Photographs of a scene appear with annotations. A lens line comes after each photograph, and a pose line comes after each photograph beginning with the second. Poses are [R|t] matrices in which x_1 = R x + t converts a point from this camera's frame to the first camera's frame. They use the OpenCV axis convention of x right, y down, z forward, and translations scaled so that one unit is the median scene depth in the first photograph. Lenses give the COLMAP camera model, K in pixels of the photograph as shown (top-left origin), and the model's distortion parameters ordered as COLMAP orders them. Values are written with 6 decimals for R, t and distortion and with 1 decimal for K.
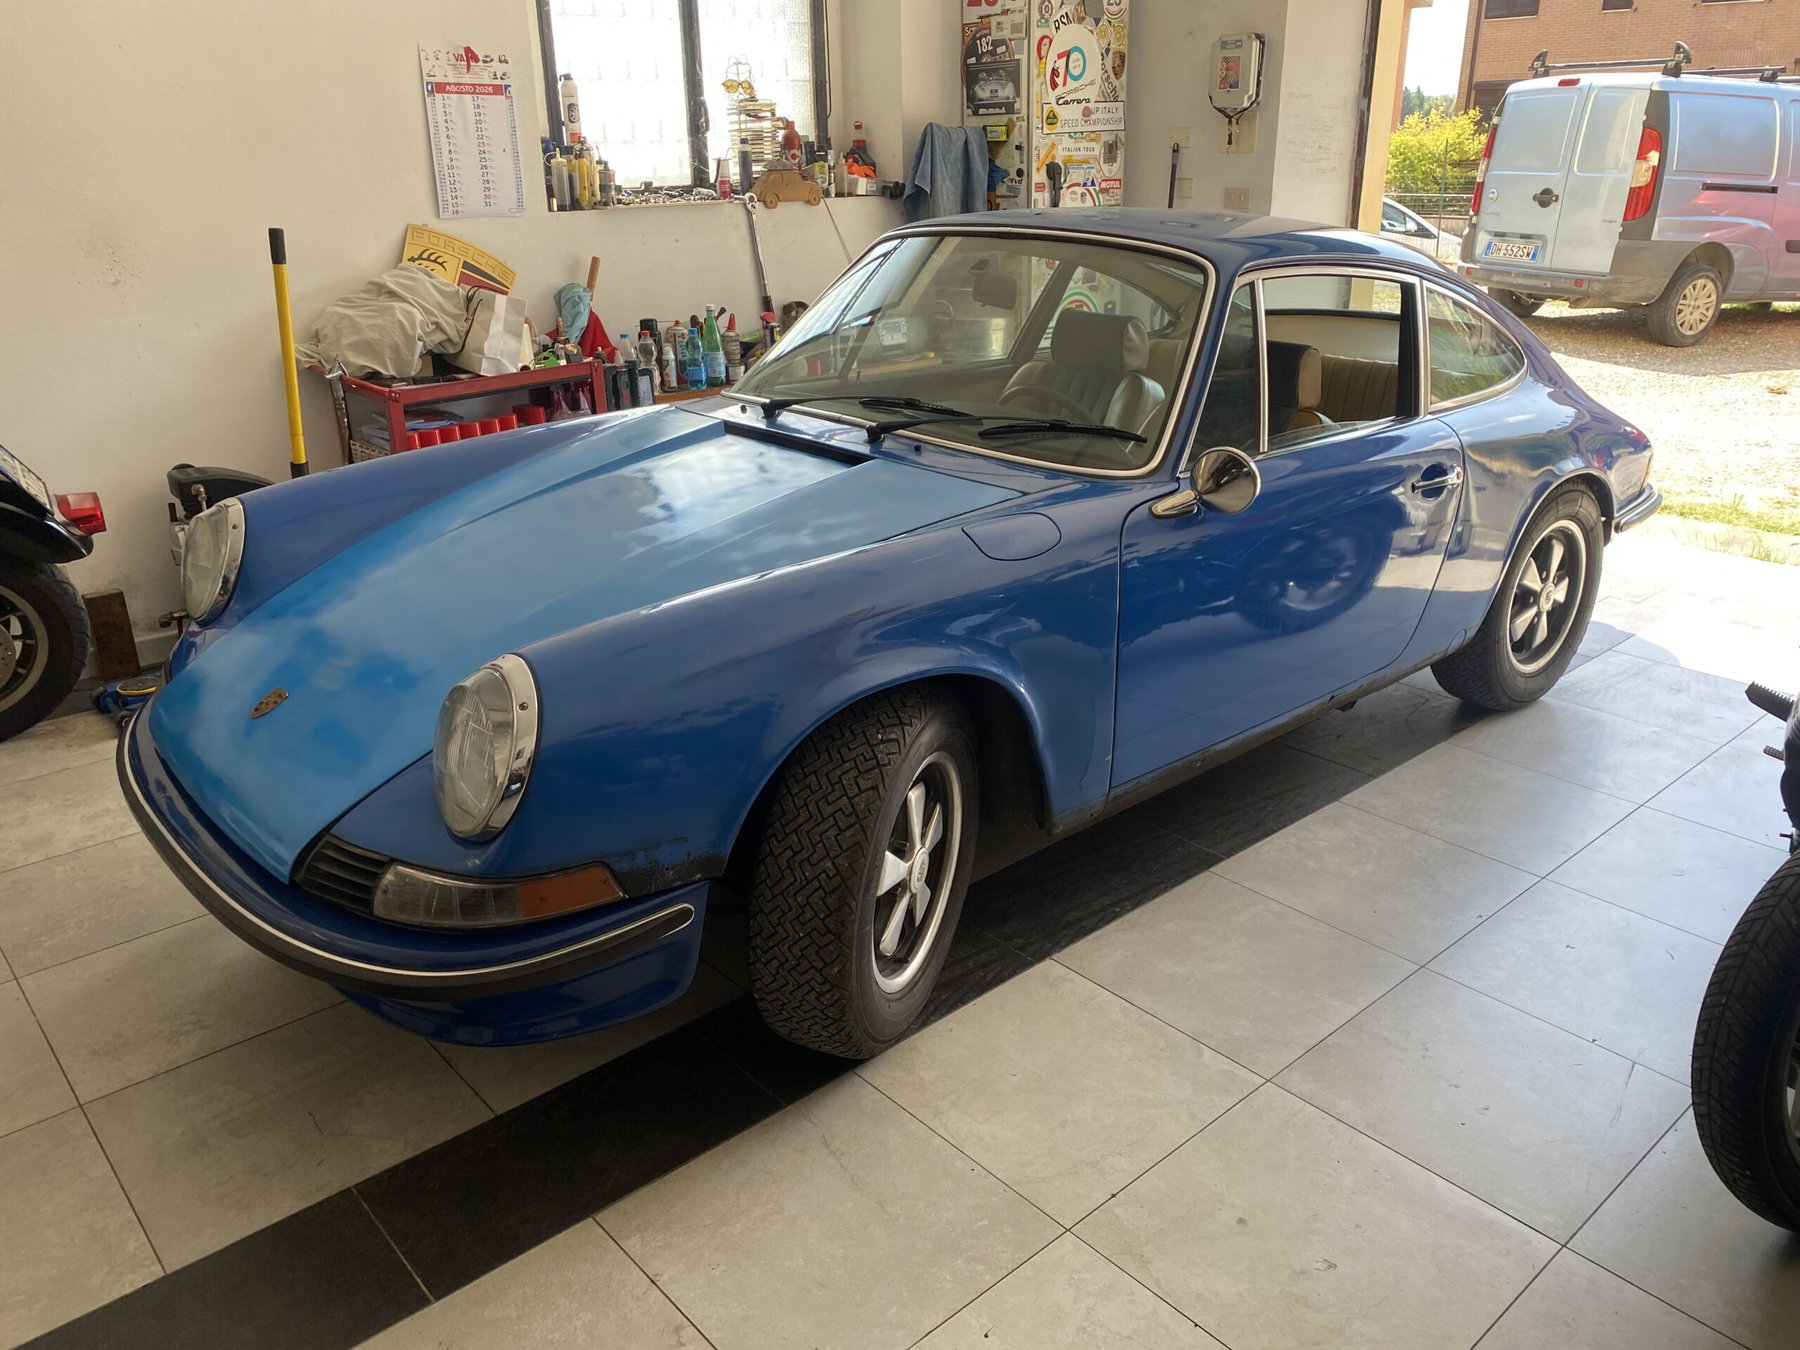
lens RADIAL K [[1369.4, 0, 910.6], [0, 1369.4, 676.2], [0, 0, 1]] dist [0.035385, -0.030811]
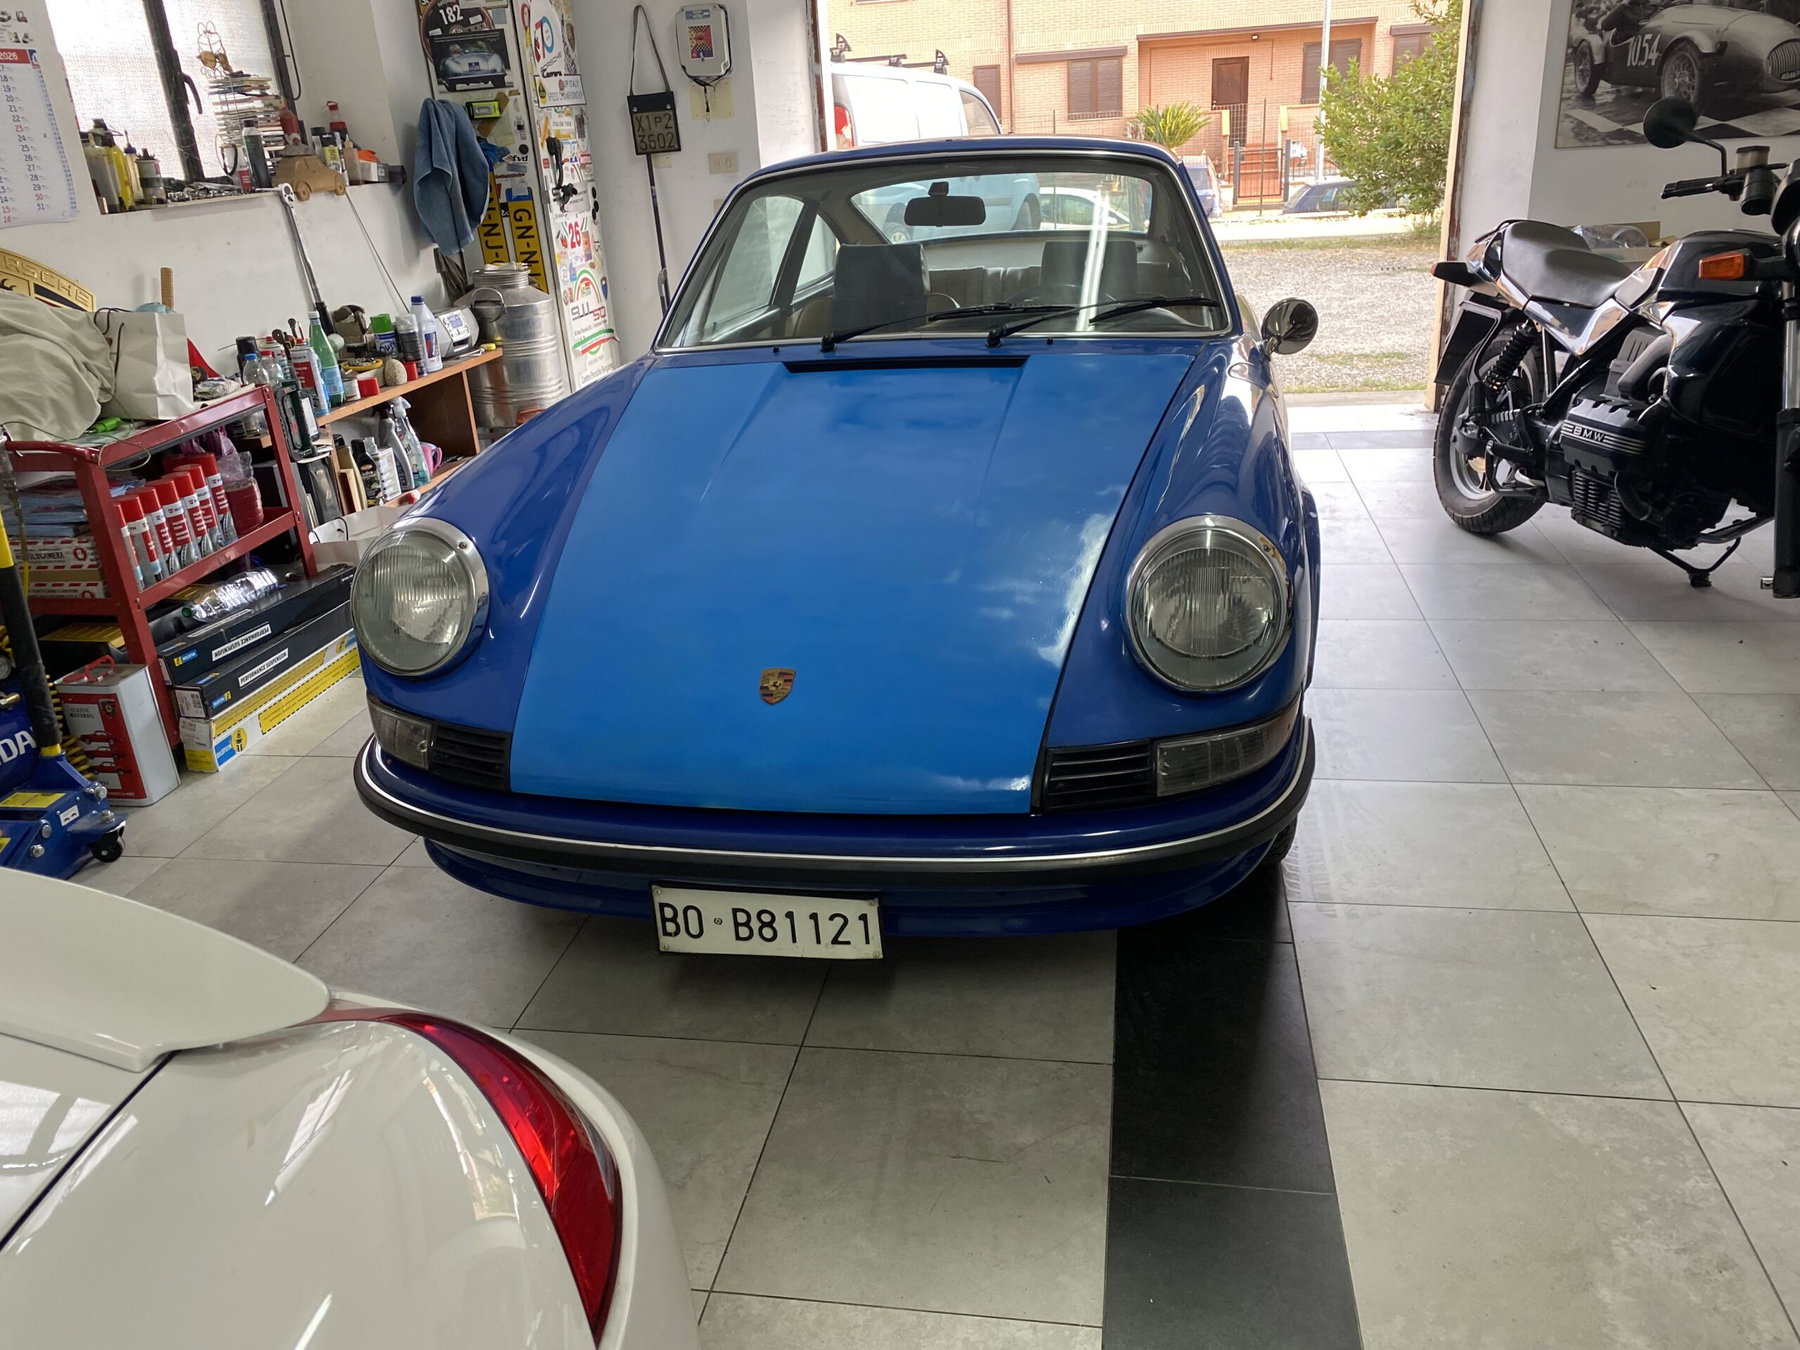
lens RADIAL K [[1369.4, 0, 889.2], [0, 1369.4, 667.8], [0, 0, 1]] dist [0.035385, -0.030811]
pose [[0.783674, -0.265068, 0.561777, -0.593645], [0.274304, 0.959100, 0.069890, -0.034364], [-0.557326, 0.099327, 0.824331, 0.189213]]
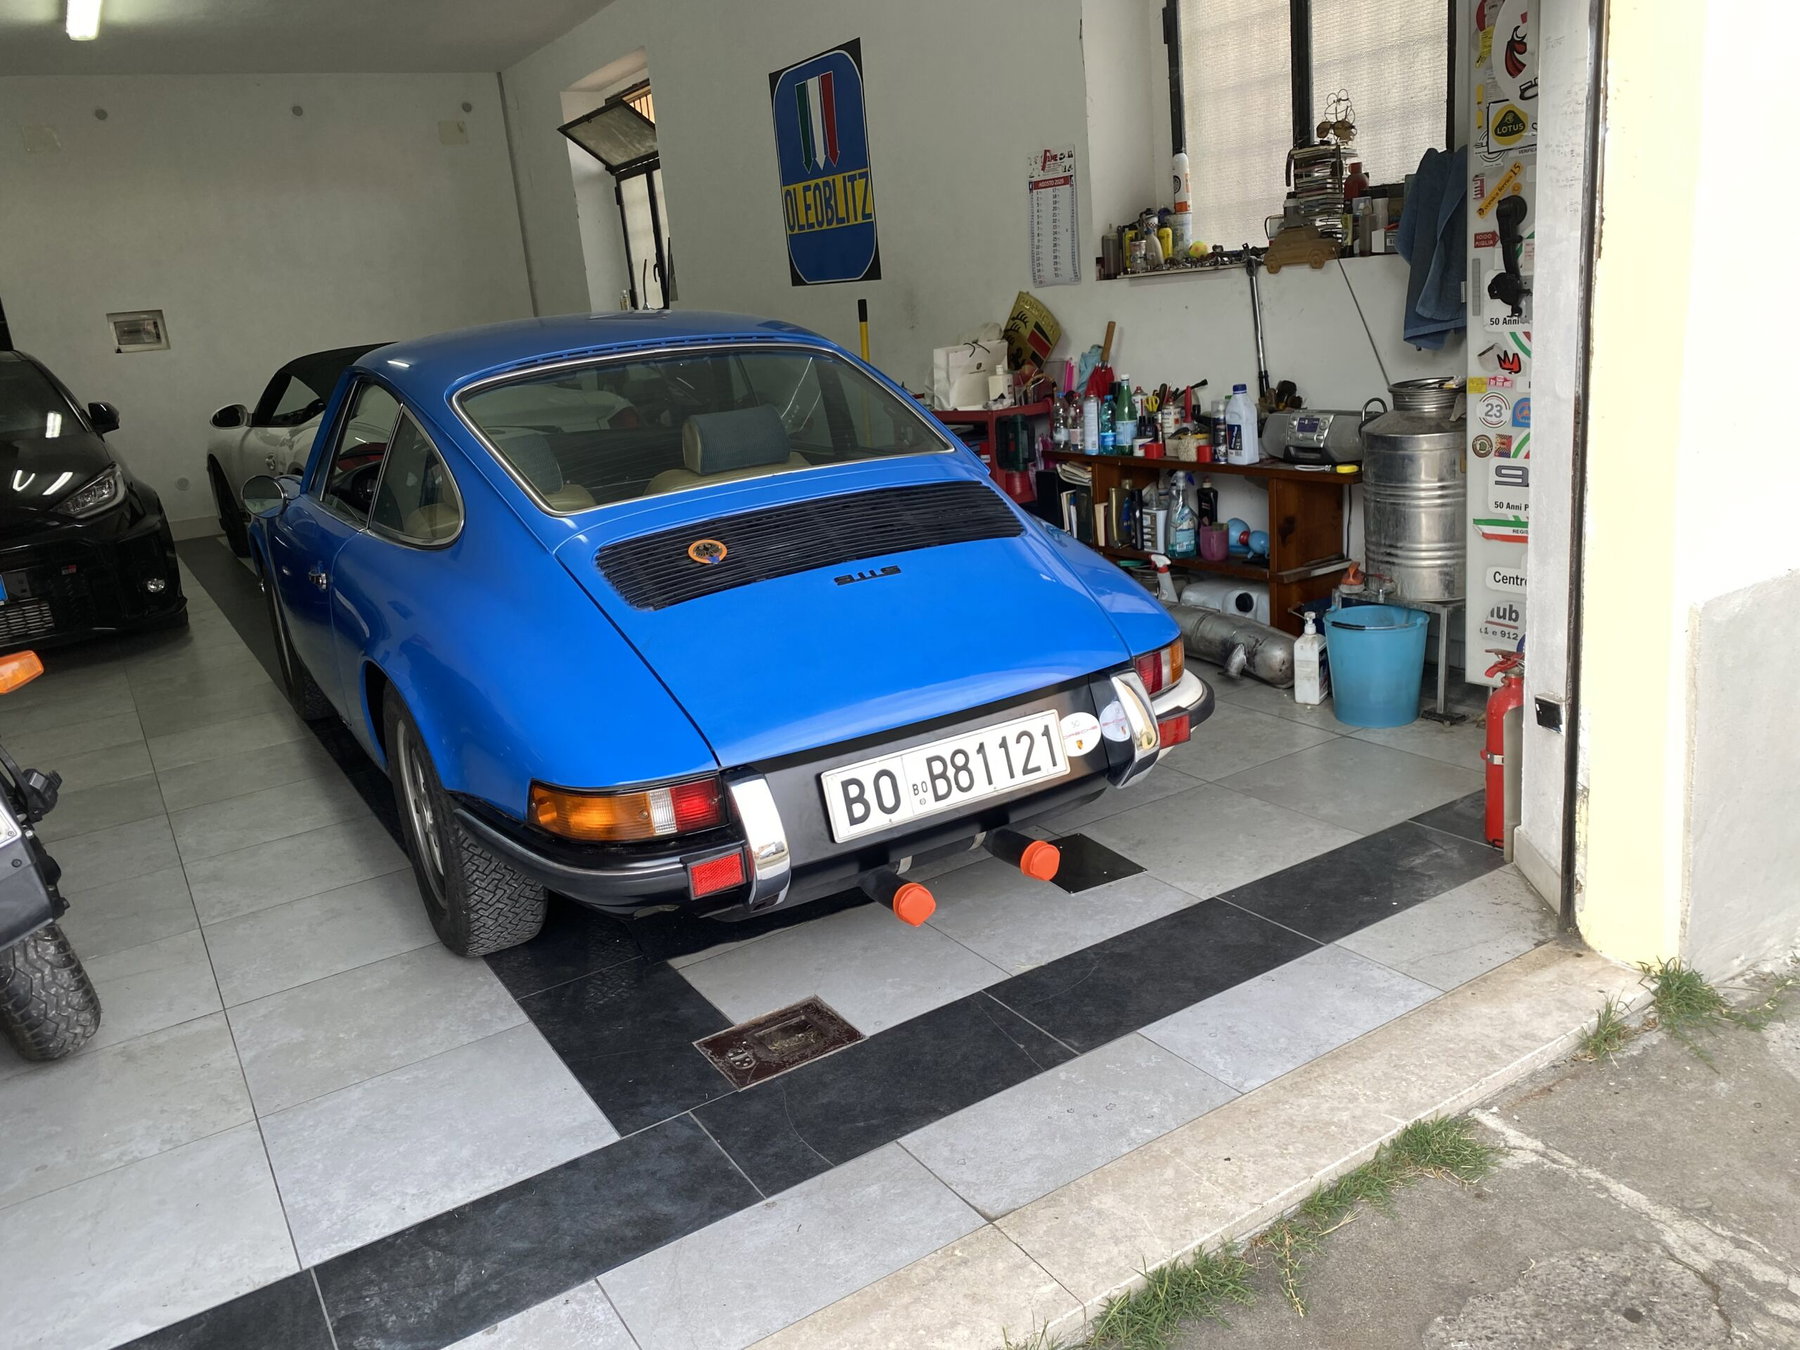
lens RADIAL K [[1369.4, 0, 912.2], [0, 1369.4, 657.8], [0, 0, 1]] dist [0.035385, -0.030811]
pose [[-0.166507, 0.288728, -0.942821, 1.289204], [-0.267297, 0.907150, 0.325010, -0.539570], [0.949119, 0.306130, -0.073871, 1.460124]]
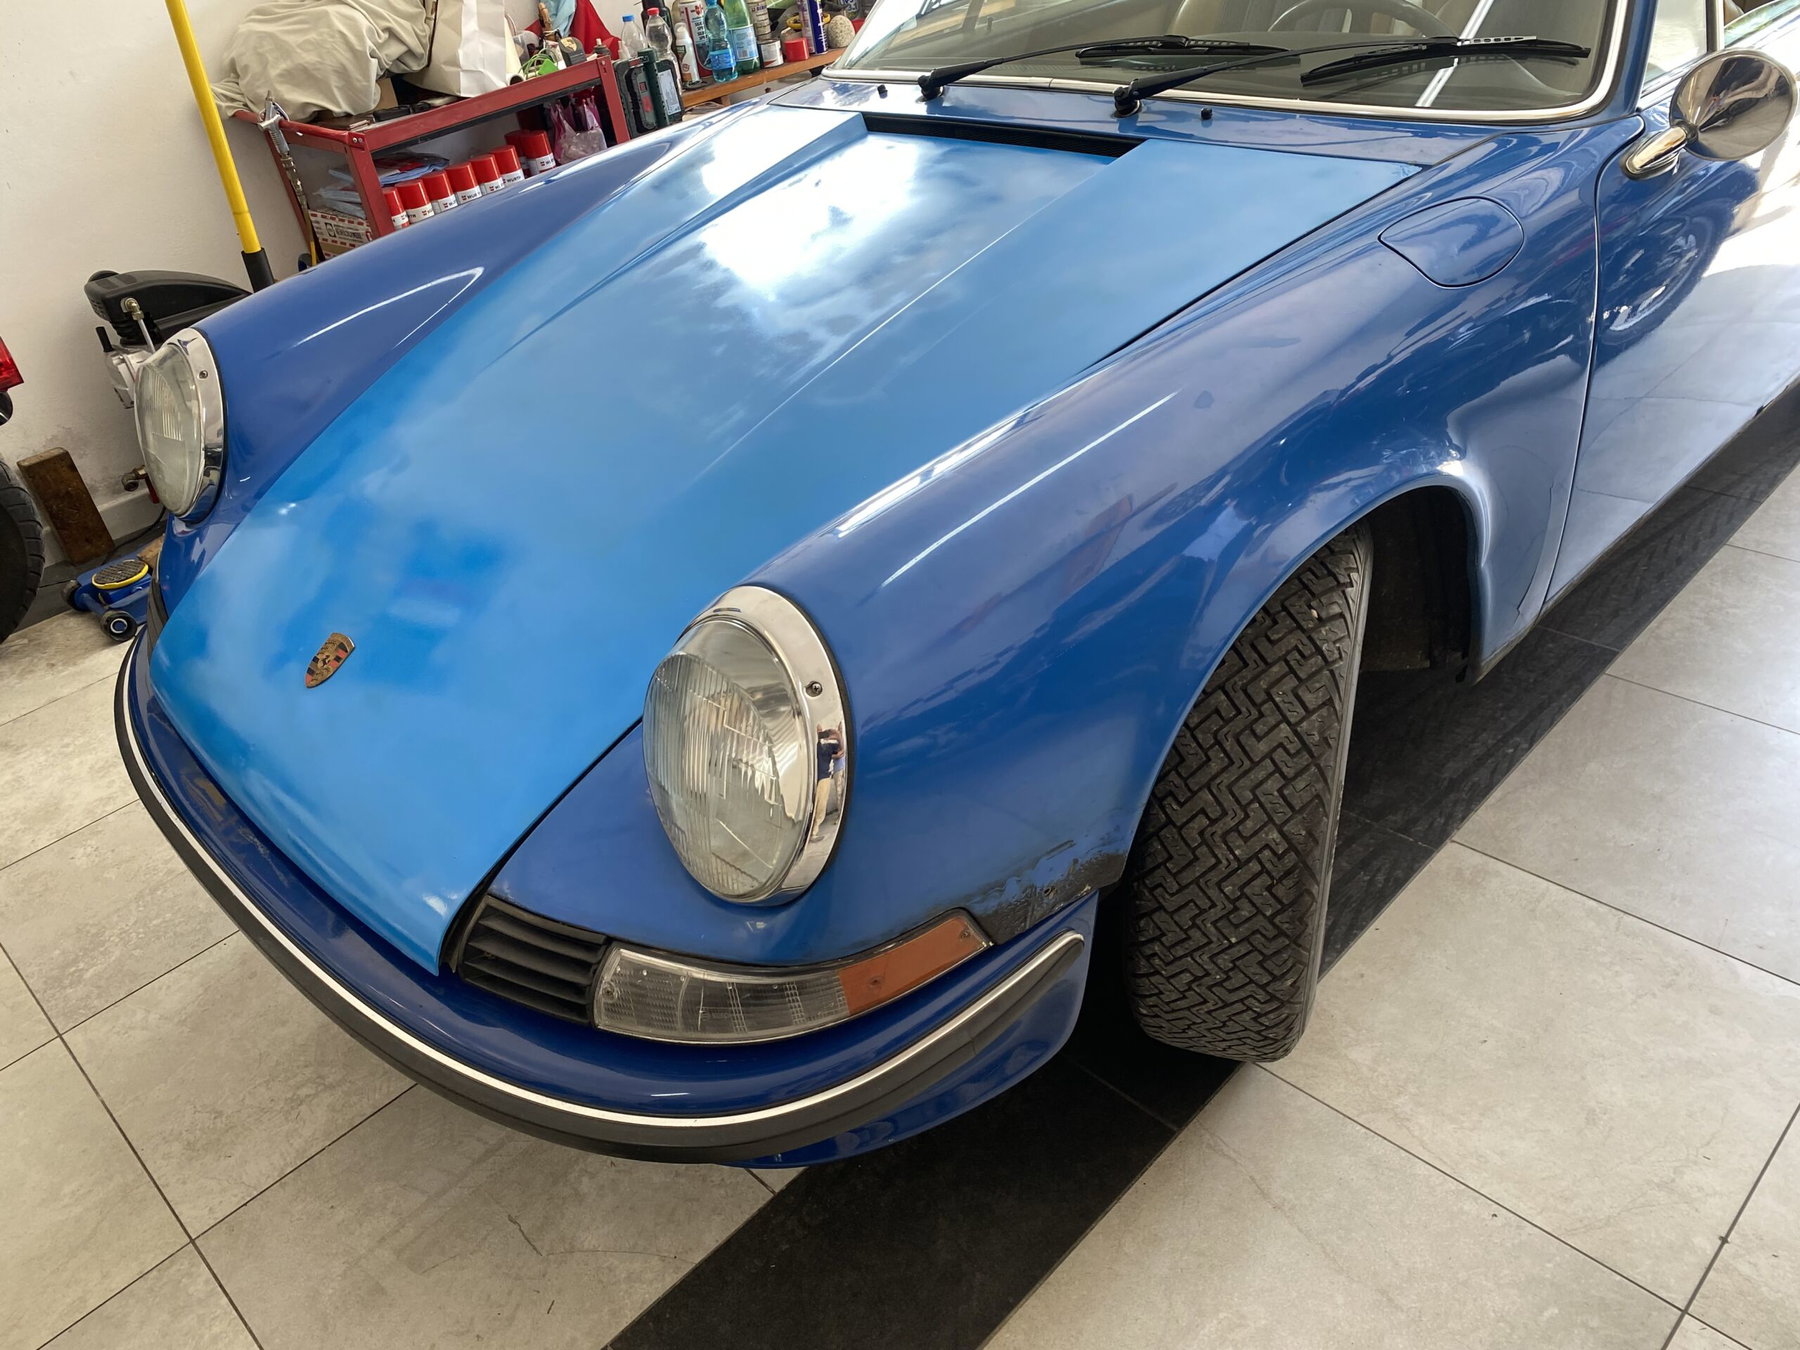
lens RADIAL K [[1369.4, 0, 900.9], [0, 1369.4, 687.1], [0, 0, 1]] dist [0.035385, -0.030811]
pose [[0.992086, -0.124356, -0.017352, -0.129806], [0.125133, 0.967823, 0.218311, -0.053481], [-0.010354, -0.218754, 0.975725, 0.248896]]
